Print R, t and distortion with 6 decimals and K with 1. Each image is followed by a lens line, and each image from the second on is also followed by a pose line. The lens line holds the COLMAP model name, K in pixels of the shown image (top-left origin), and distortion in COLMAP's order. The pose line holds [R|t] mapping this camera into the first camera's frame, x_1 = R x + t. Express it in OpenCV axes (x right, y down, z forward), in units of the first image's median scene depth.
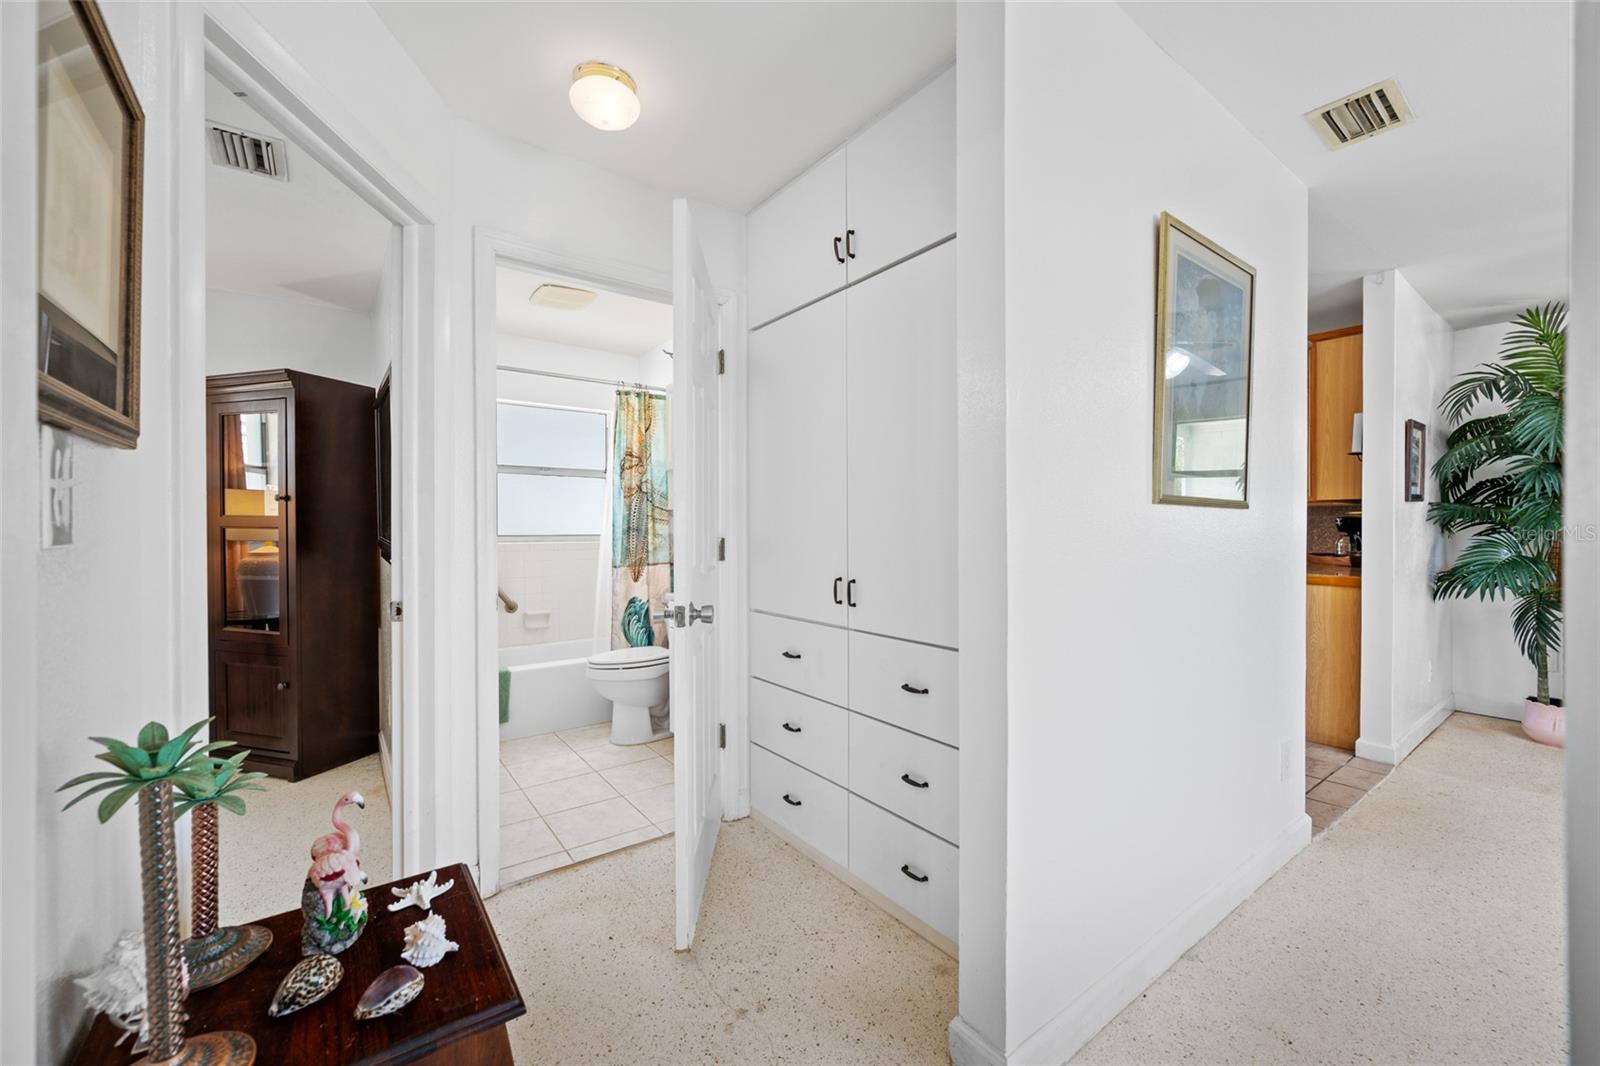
lens RADIAL K [[632.7, 0, 800.0], [0, 632.7, 533.0], [0, 0, 1]] dist [-0.001748, 0.000103]
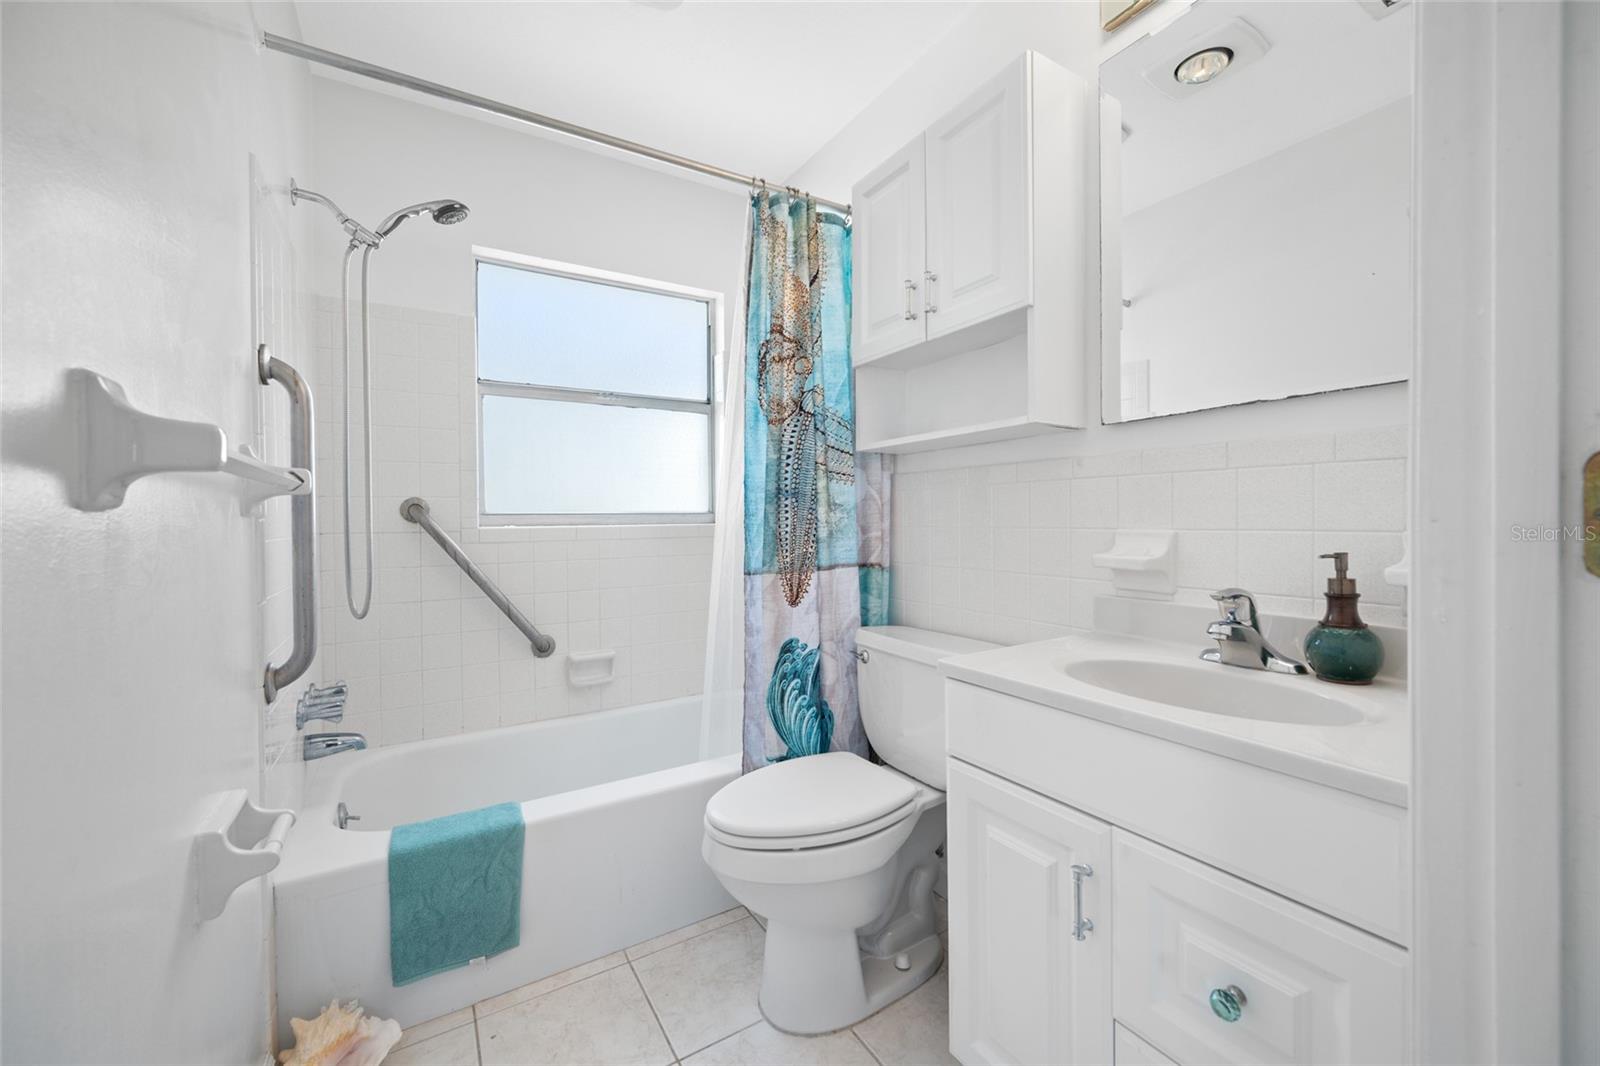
lens RADIAL K [[623.0, 0, 802.1], [0, 623.0, 524.7], [0, 0, 1]] dist [-0.001717, -0.000133]
pose [[0.996499, -0.006609, -0.083345, -0.215881], [0.006434, 0.999976, -0.002367, 0.019000], [0.083358, 0.001823, 0.996518, 0.548149]]
